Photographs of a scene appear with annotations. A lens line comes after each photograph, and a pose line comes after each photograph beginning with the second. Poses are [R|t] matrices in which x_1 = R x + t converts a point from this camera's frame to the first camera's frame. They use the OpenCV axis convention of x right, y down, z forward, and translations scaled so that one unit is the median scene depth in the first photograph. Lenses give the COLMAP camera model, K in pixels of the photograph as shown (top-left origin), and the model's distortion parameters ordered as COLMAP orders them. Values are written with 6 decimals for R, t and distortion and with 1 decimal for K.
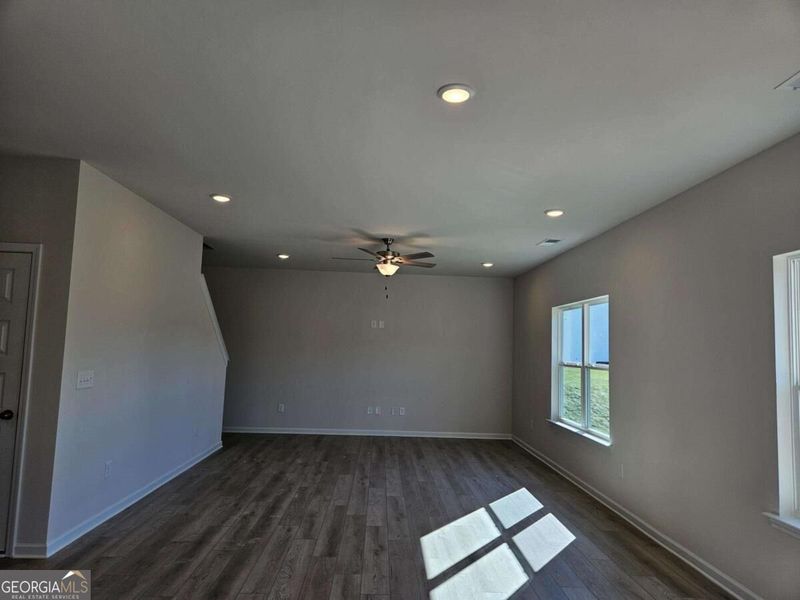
lens RADIAL K [[540.9, 0, 400.6], [0, 540.9, 303.2], [0, 0, 1]] dist [0.046824, -0.026367]
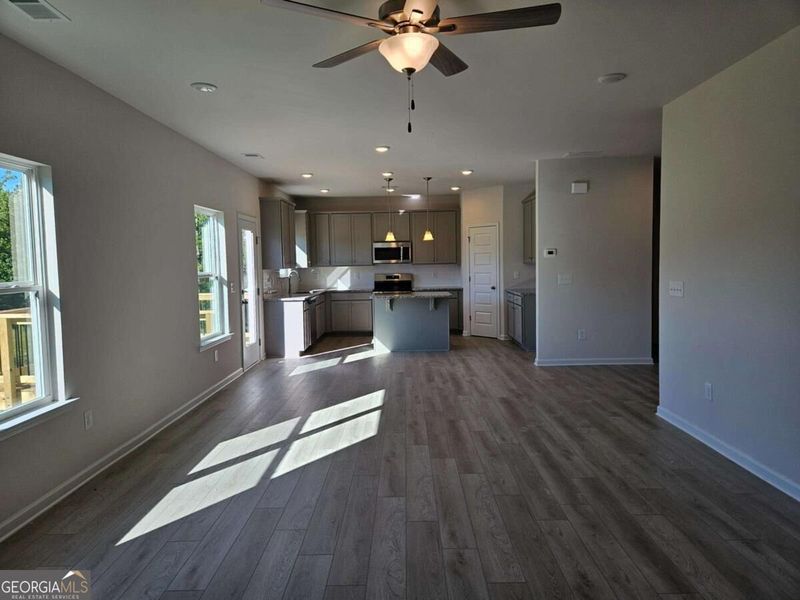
lens RADIAL K [[540.9, 0, 399.2], [0, 540.9, 296.3], [0, 0, 1]] dist [0.046824, -0.026367]
pose [[-0.998681, -0.015134, 0.049072, -0.051007], [-0.016131, 0.999670, -0.019984, 0.156830], [-0.048753, -0.020749, -0.998595, 1.810552]]
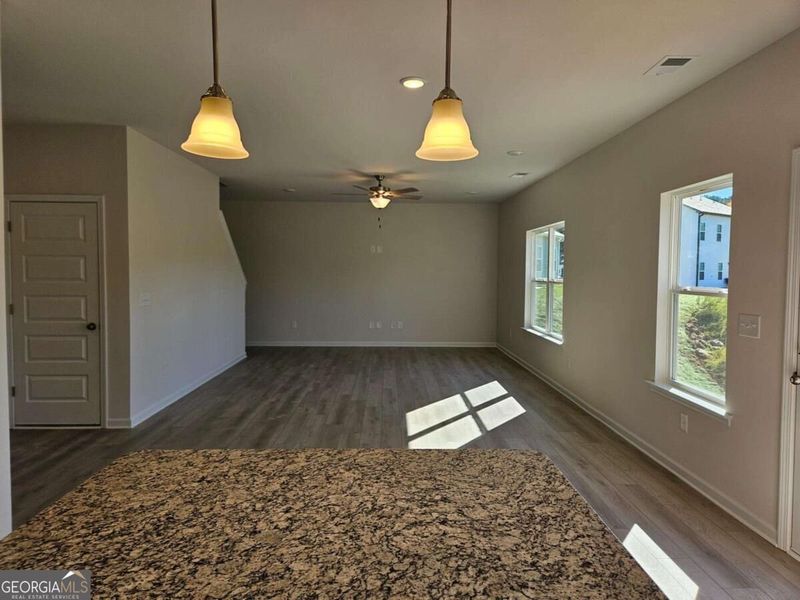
lens RADIAL K [[540.9, 0, 400.3], [0, 540.9, 298.3], [0, 0, 1]] dist [0.046824, -0.026367]
pose [[0.999612, -0.023253, -0.015338, 0.042238], [0.025110, 0.990569, 0.134698, -0.018955], [0.012061, -0.135031, 0.990768, -0.230171]]
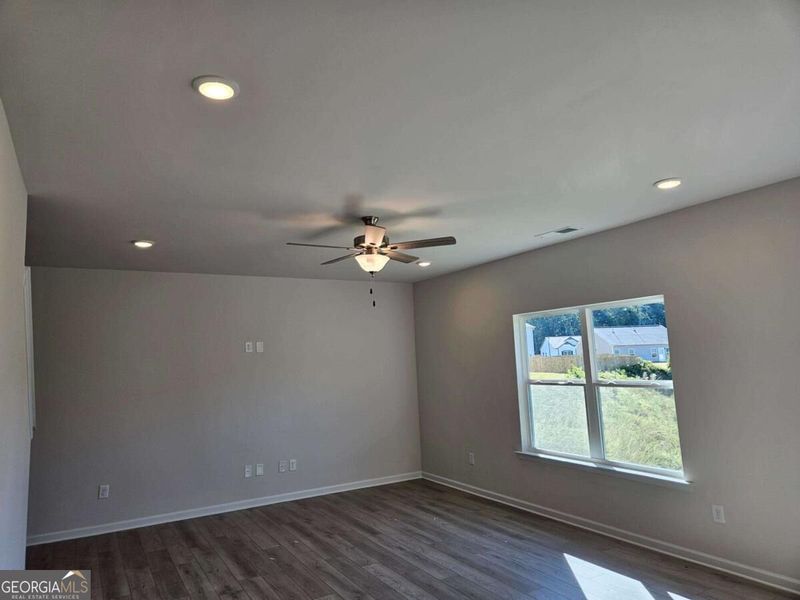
lens RADIAL K [[540.9, 0, 402.2], [0, 540.9, 294.9], [0, 0, 1]] dist [0.046824, -0.026367]
pose [[0.883091, -0.011476, 0.469061, -0.395720], [0.030728, 0.998969, -0.033410, 0.000267], [-0.468194, 0.043918, 0.882534, 0.521521]]
